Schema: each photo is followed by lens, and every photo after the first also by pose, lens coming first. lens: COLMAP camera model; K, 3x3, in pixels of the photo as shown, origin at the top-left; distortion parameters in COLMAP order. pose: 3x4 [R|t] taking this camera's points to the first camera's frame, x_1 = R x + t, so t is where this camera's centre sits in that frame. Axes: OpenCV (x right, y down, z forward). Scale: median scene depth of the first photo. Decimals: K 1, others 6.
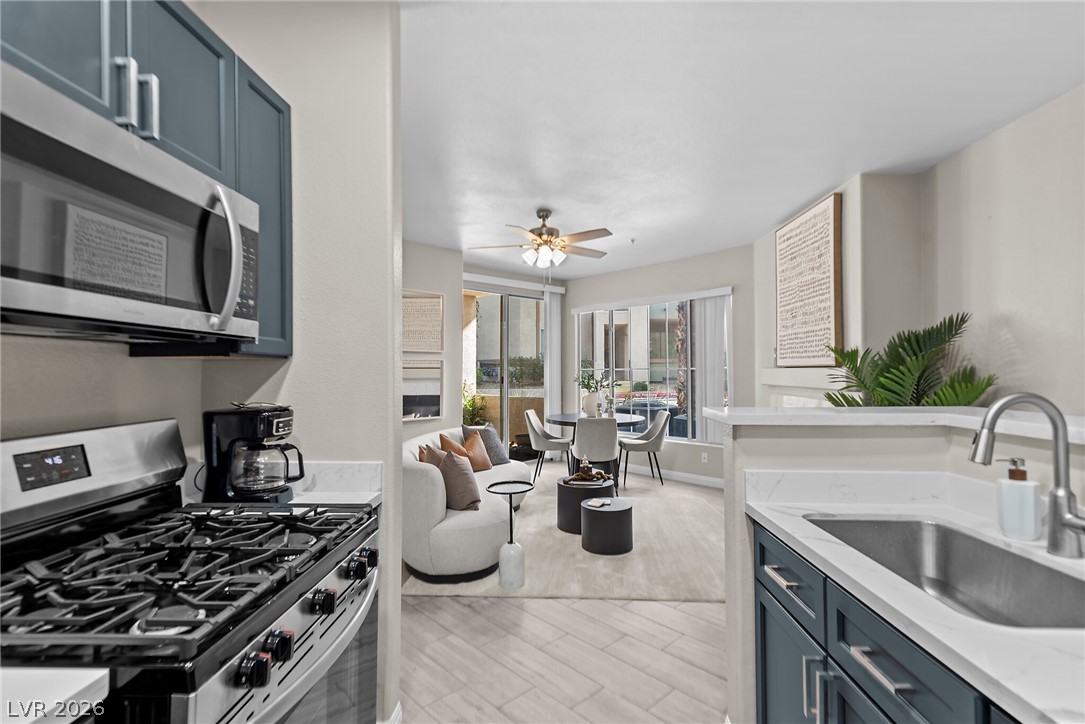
lens RADIAL K [[523.0, 0, 516.7], [0, 523.0, 361.2], [0, 0, 1]] dist [0.000590, -0.004391]
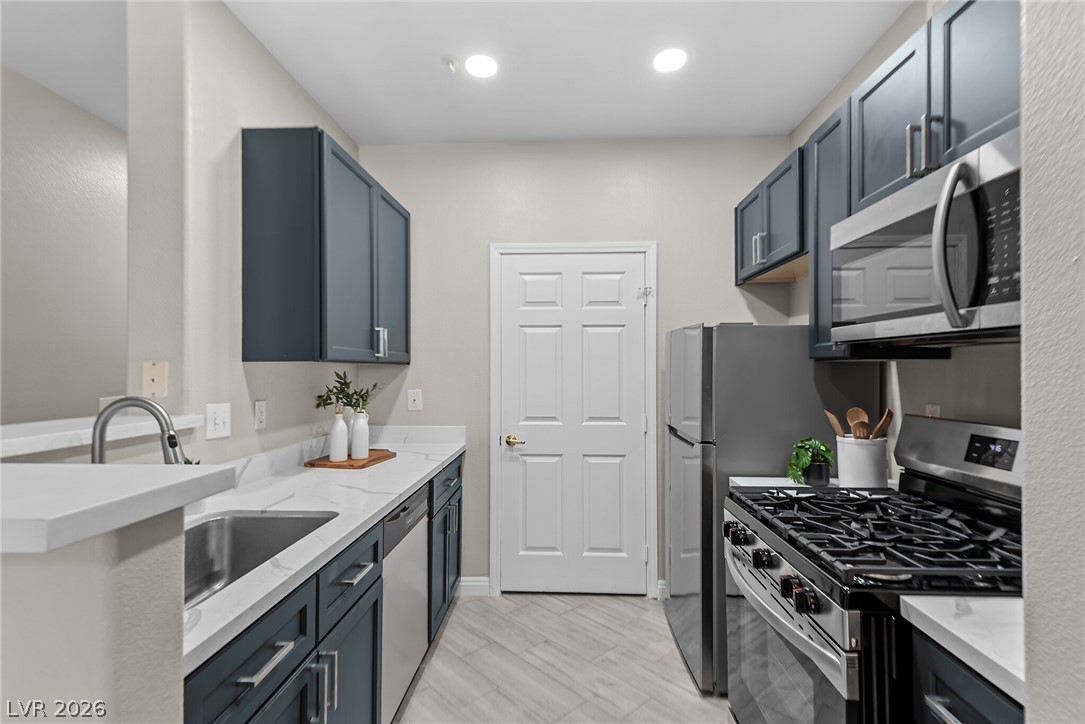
lens RADIAL K [[522.7, 0, 547.7], [0, 522.7, 372.7], [0, 0, 1]] dist [0.028805, -0.001178]
pose [[-0.999323, 0.002498, -0.036709, 0.176362], [0.002864, 0.999947, -0.009903, 0.026867], [0.036683, -0.010002, -0.999277, 2.120257]]
